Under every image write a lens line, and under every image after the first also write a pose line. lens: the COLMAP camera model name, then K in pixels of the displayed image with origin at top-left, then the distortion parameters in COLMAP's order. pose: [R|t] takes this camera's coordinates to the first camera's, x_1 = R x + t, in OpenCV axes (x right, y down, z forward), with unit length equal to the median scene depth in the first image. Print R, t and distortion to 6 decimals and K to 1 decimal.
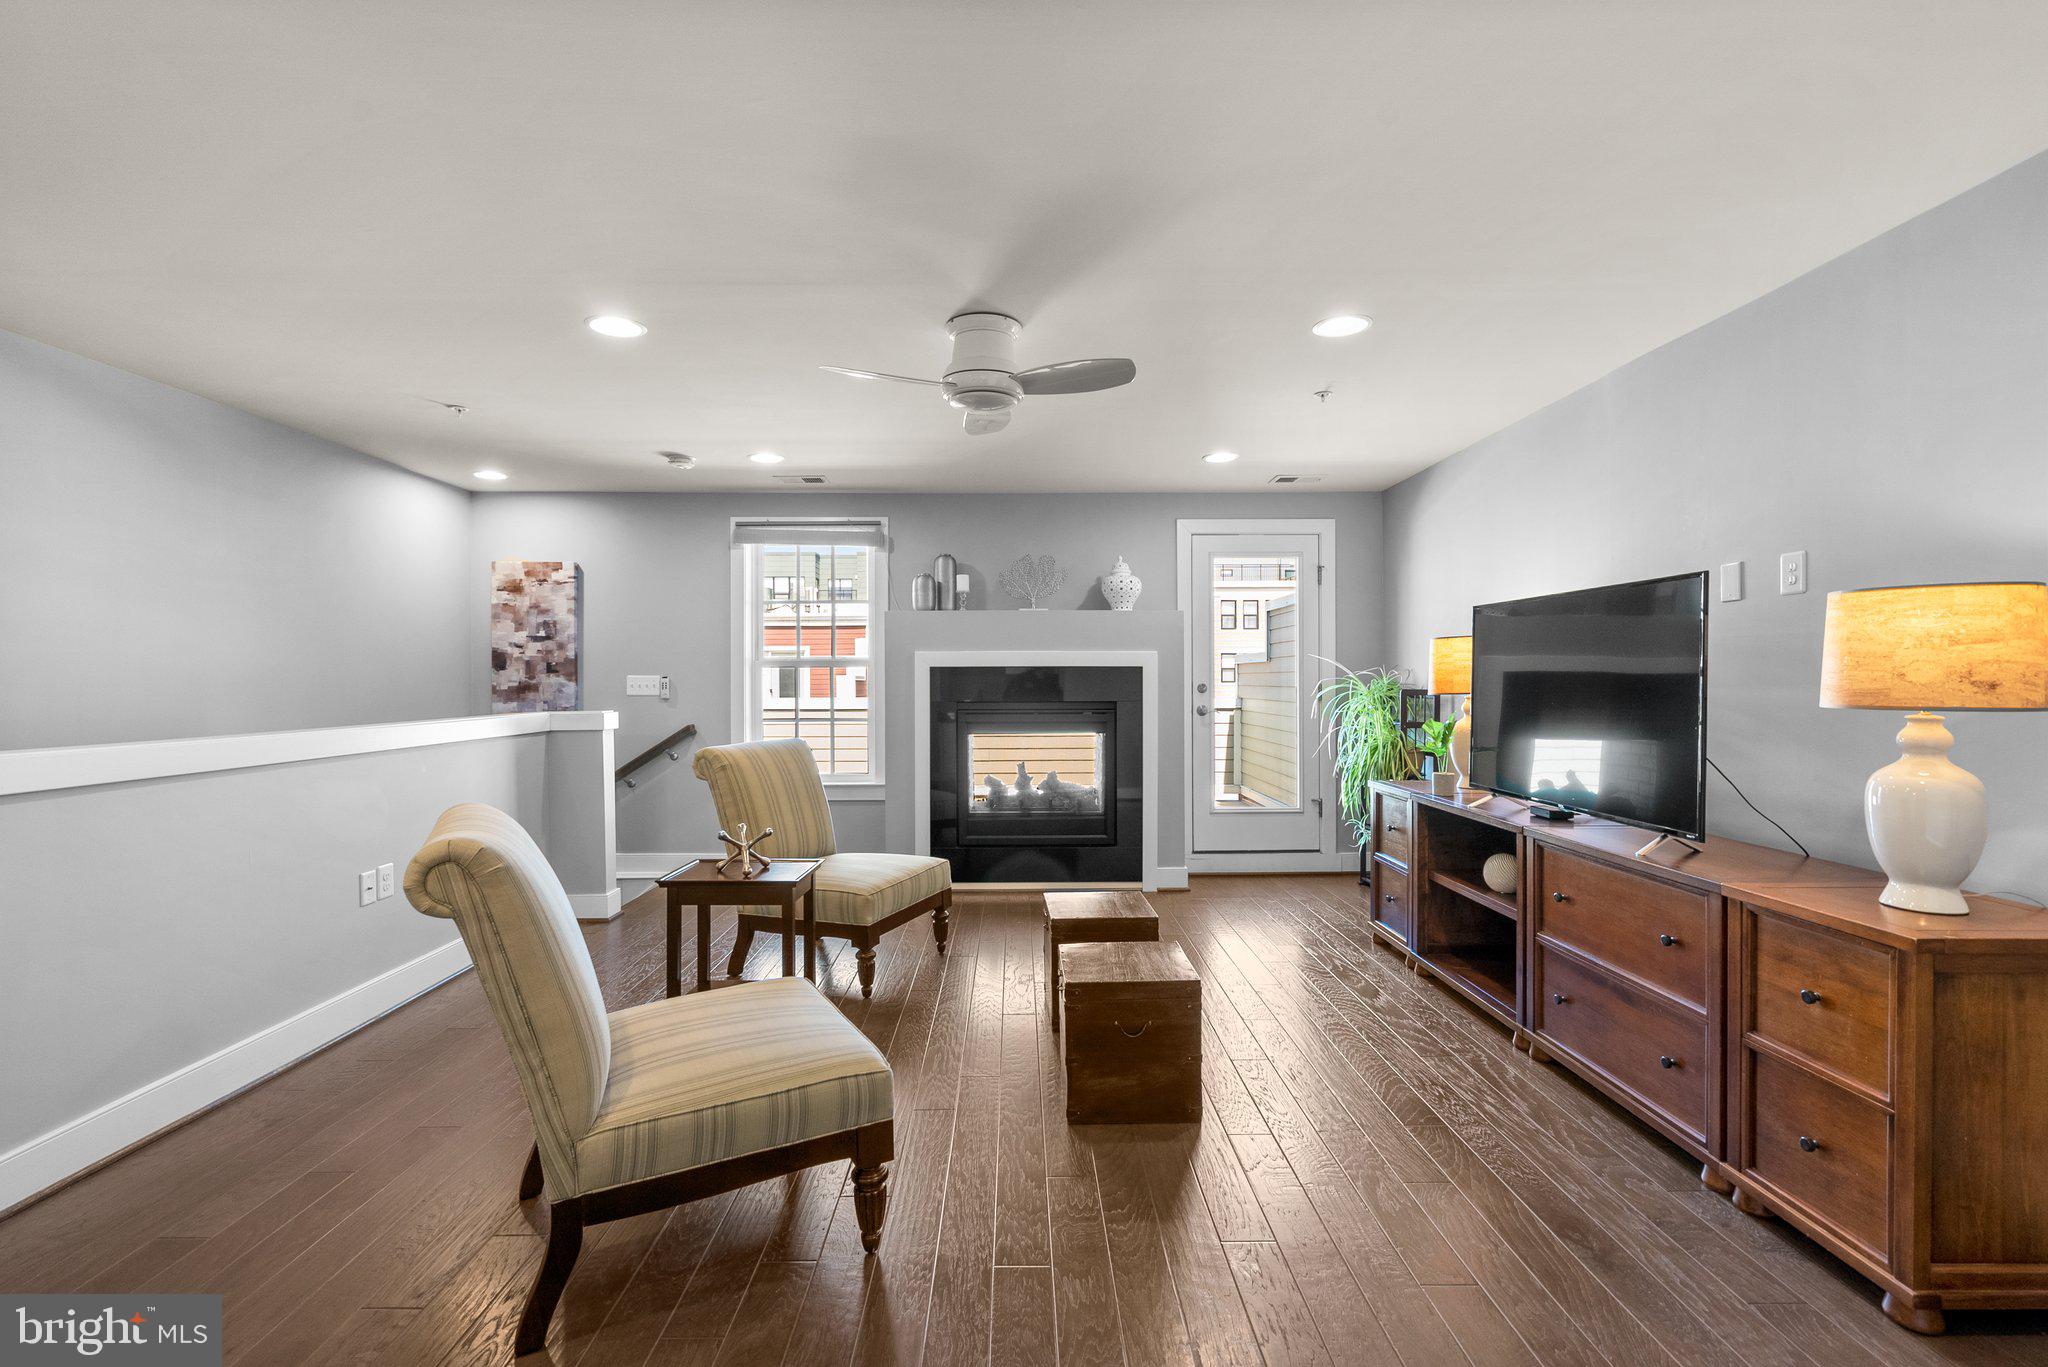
lens RADIAL K [[912.5, 0, 1018.2], [0, 912.5, 703.5], [0, 0, 1]] dist [-0.013506, 0.000164]
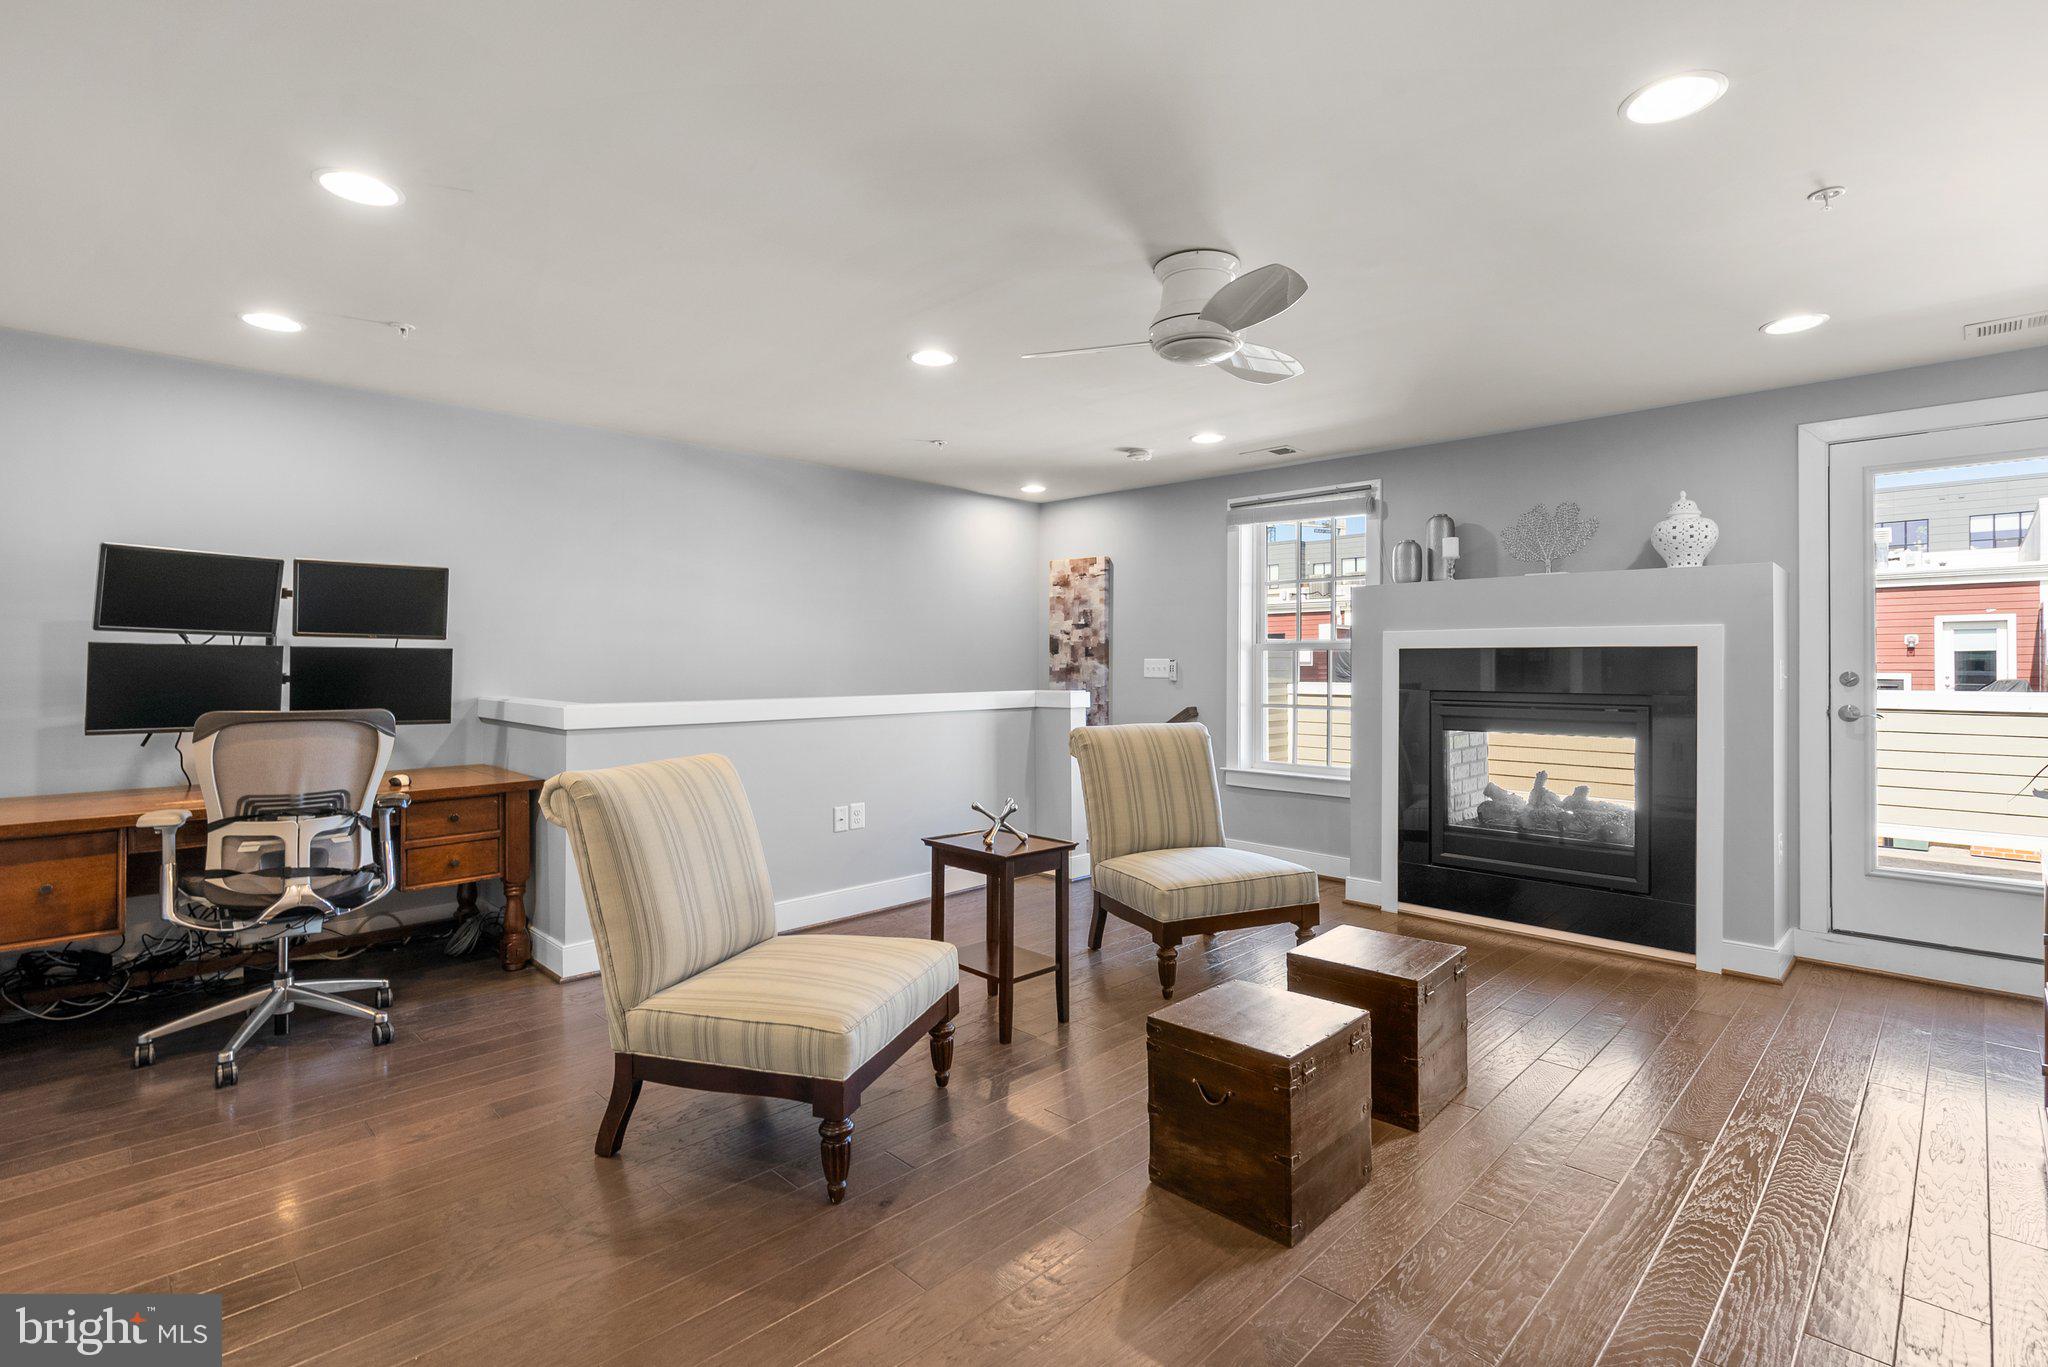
lens RADIAL K [[935.4, 0, 1023.1], [0, 935.4, 677.1], [0, 0, 1]] dist [-0.004121, 0.000568]
pose [[0.717005, 0.014189, -0.696923, 0.242472], [-0.021937, 0.999757, -0.002215, -0.003645], [0.696722, 0.016877, 0.717142, 0.116768]]
